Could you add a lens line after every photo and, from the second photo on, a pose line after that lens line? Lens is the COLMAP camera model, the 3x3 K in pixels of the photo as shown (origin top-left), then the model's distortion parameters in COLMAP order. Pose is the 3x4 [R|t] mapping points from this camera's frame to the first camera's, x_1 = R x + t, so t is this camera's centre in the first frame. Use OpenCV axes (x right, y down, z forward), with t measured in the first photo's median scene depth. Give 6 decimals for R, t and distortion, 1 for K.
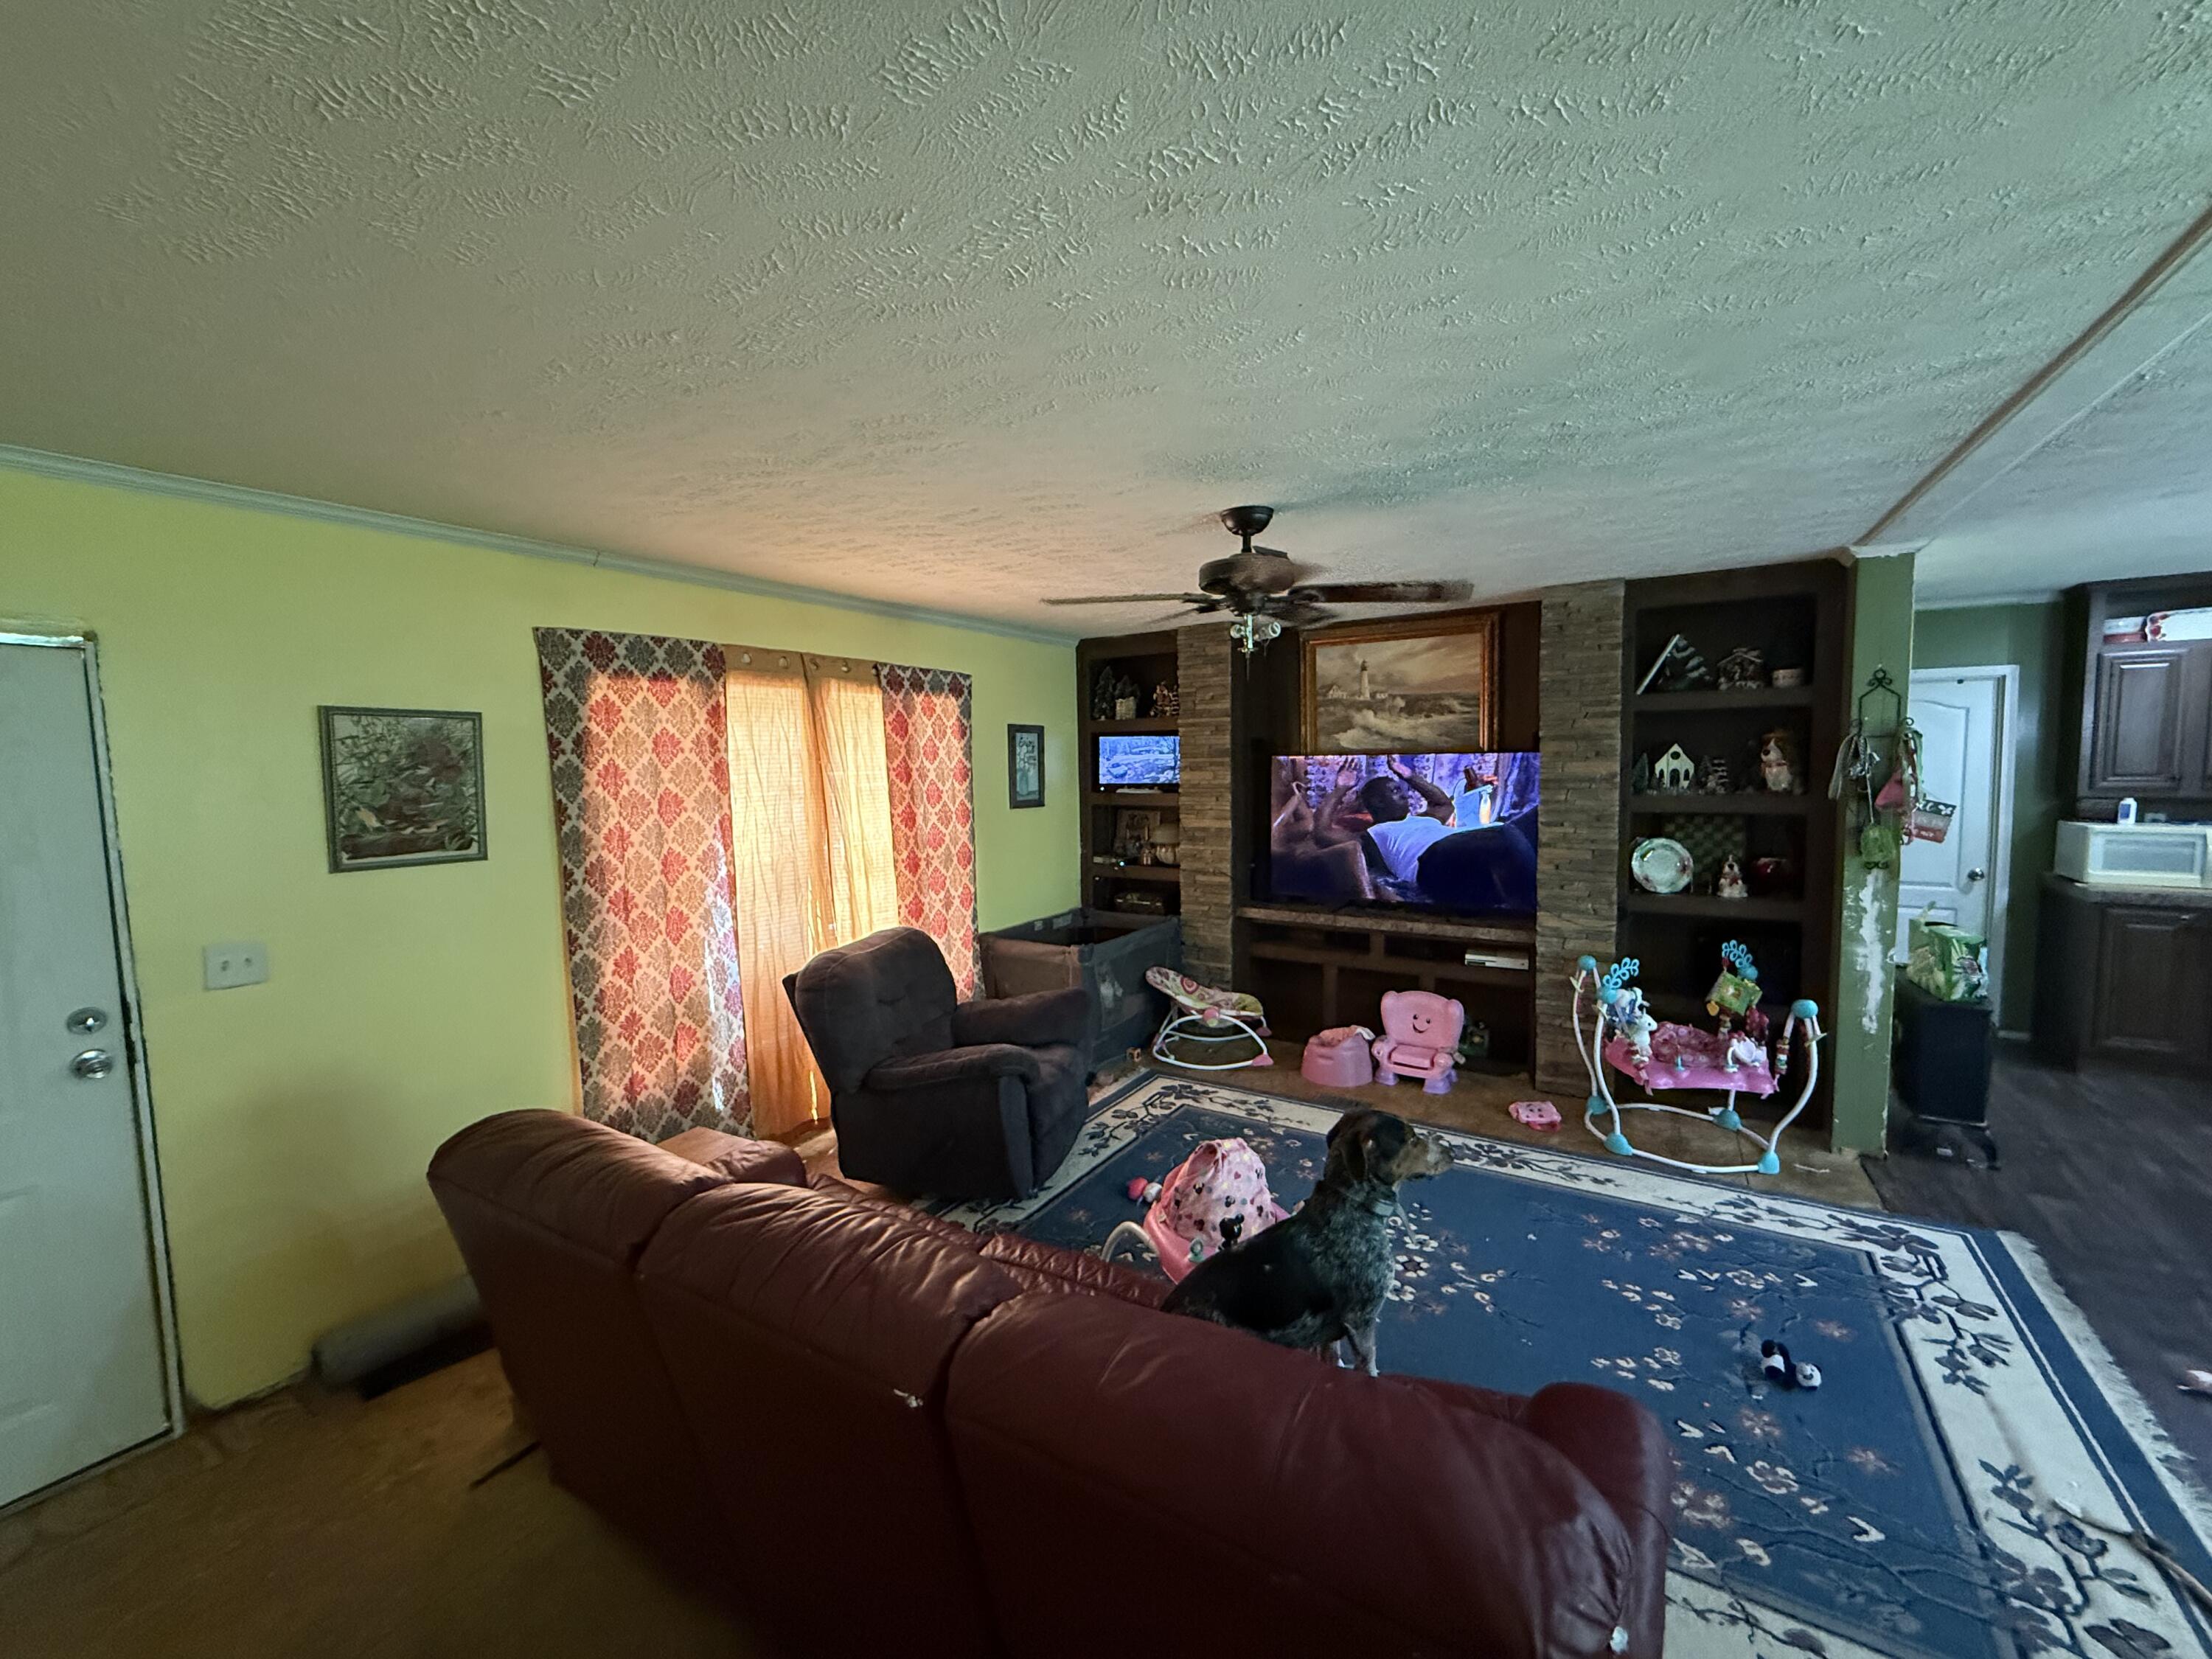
lens RADIAL K [[873.6, 0, 1103.3], [0, 873.6, 827.5], [0, 0, 1]] dist [-0.000011, -0.000445]
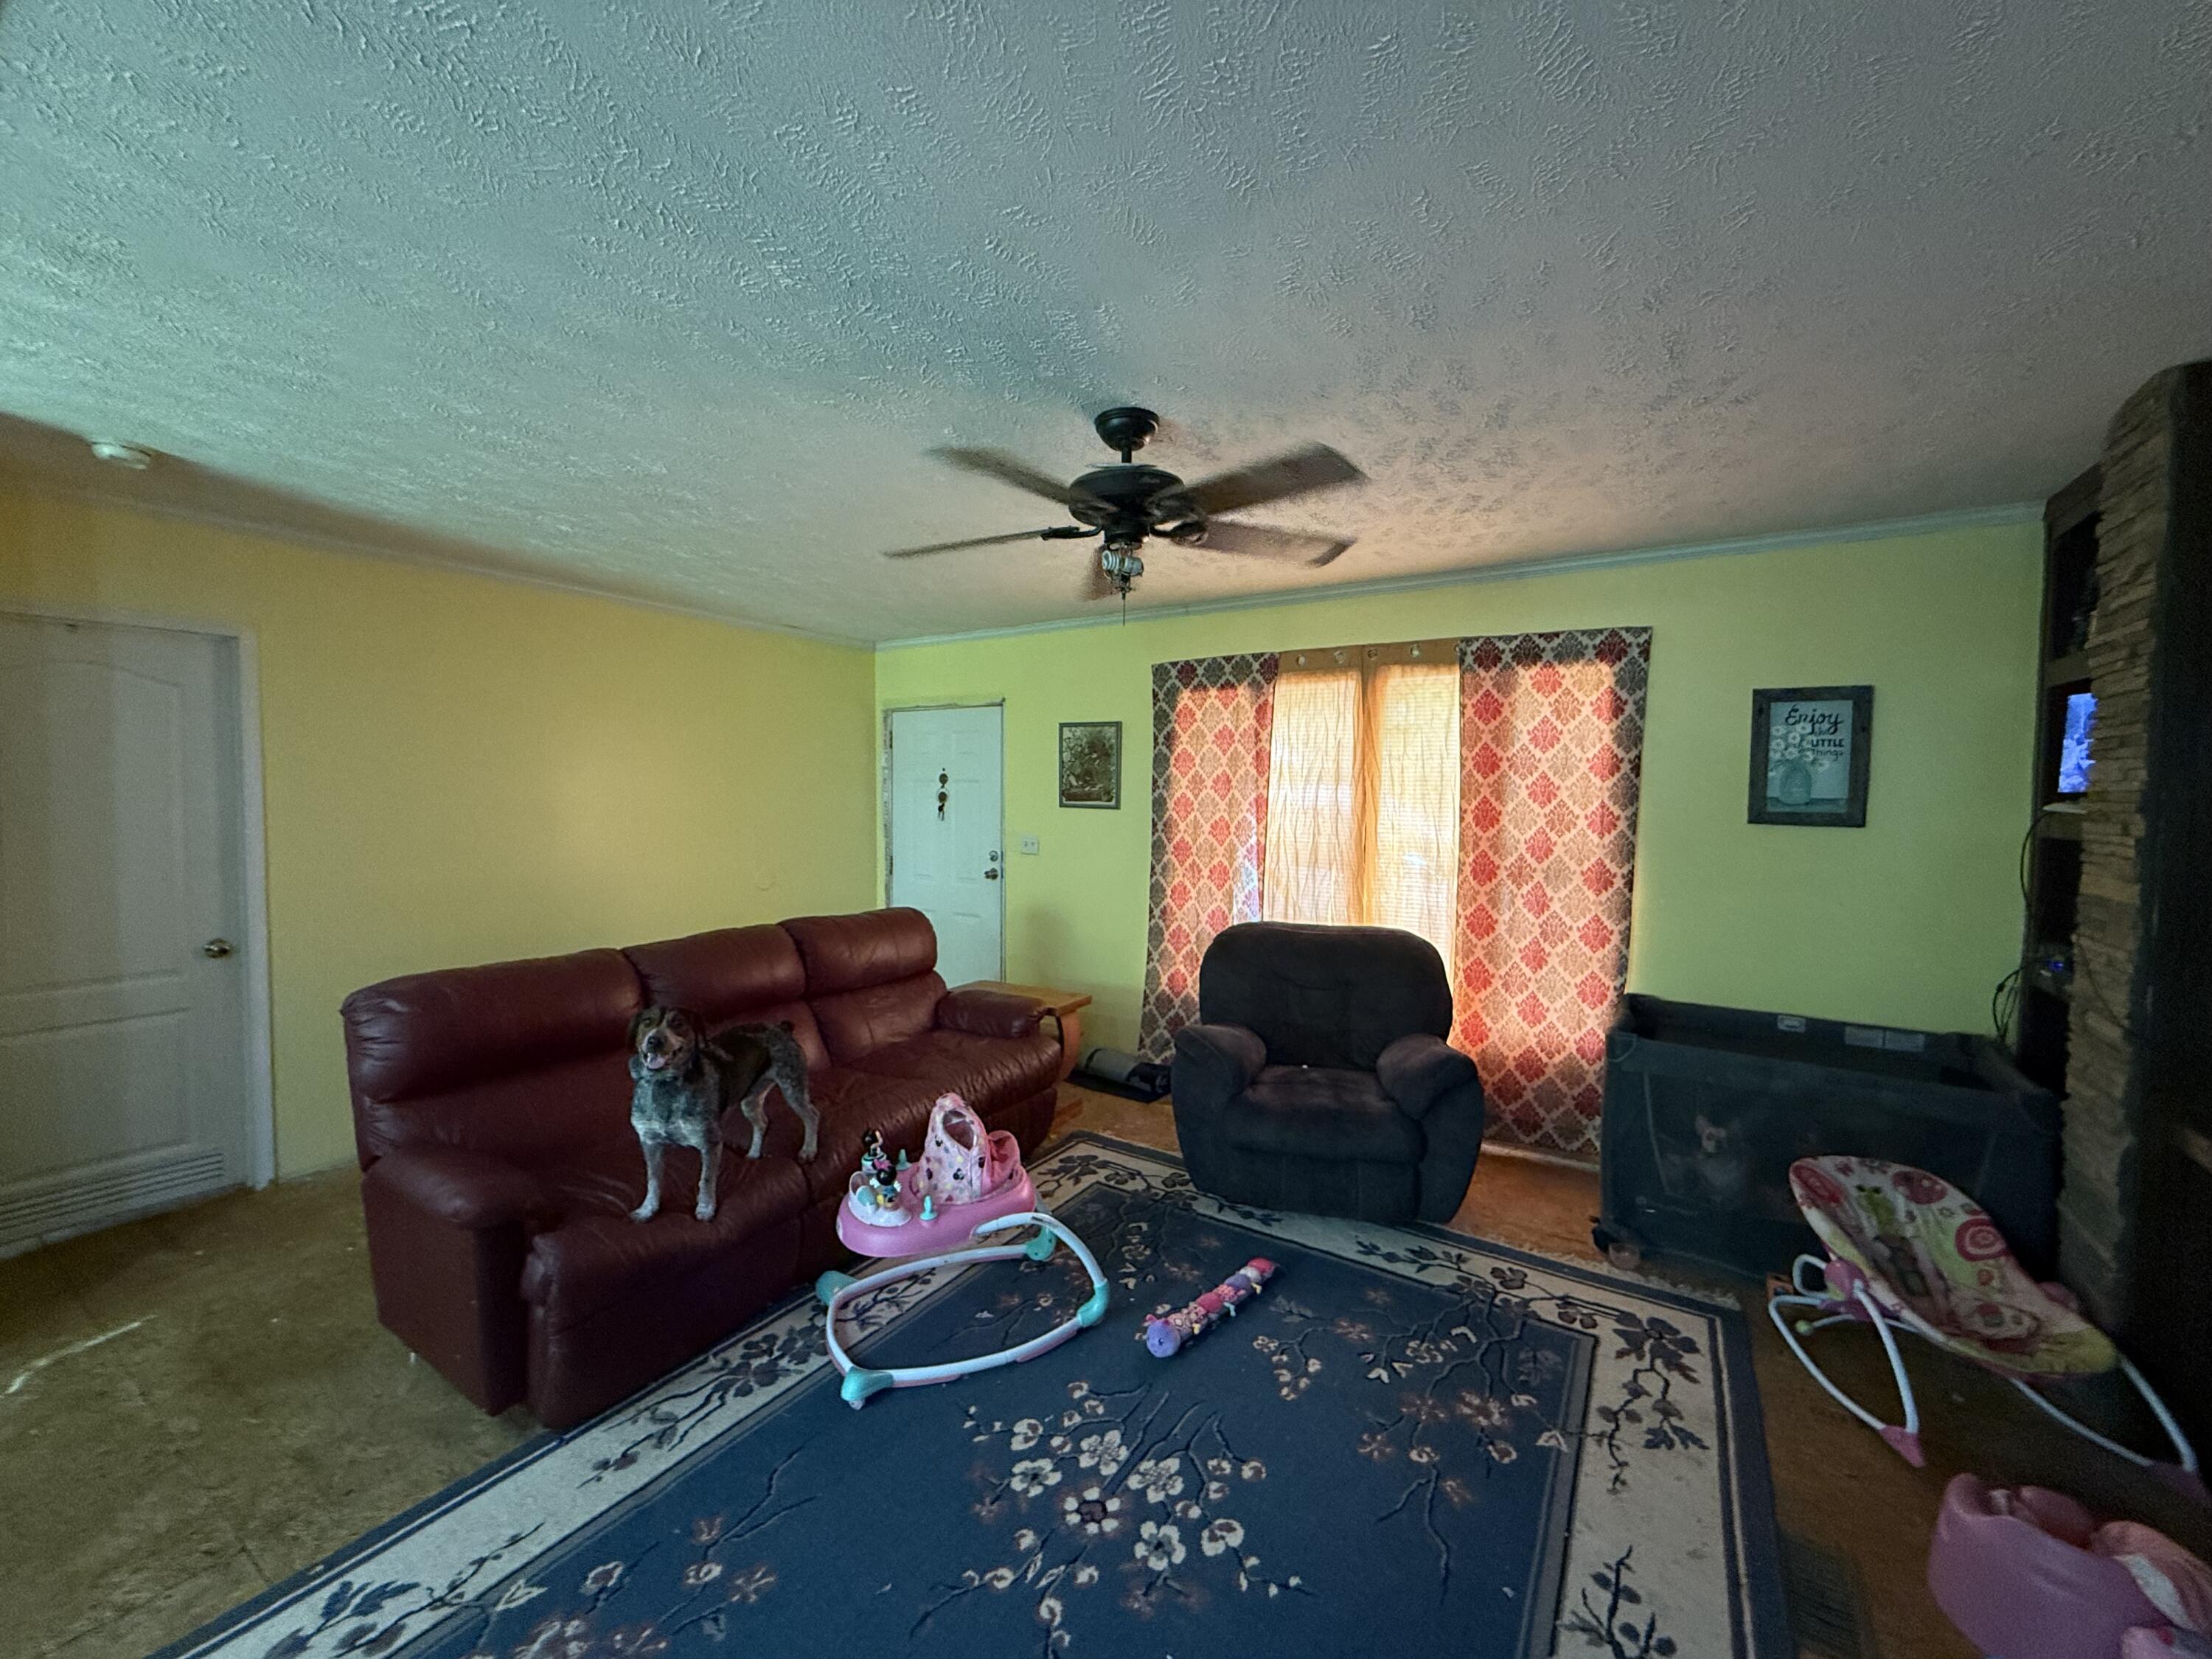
lens RADIAL K [[873.6, 0, 1103.3], [0, 873.6, 827.5], [0, 0, 1]] dist [-0.000011, -0.000445]
pose [[-0.010084, 0.063766, -0.997914, 0.698063], [-0.088266, 0.994012, 0.064409, -0.024084], [0.996046, 0.088732, -0.004395, 0.706869]]
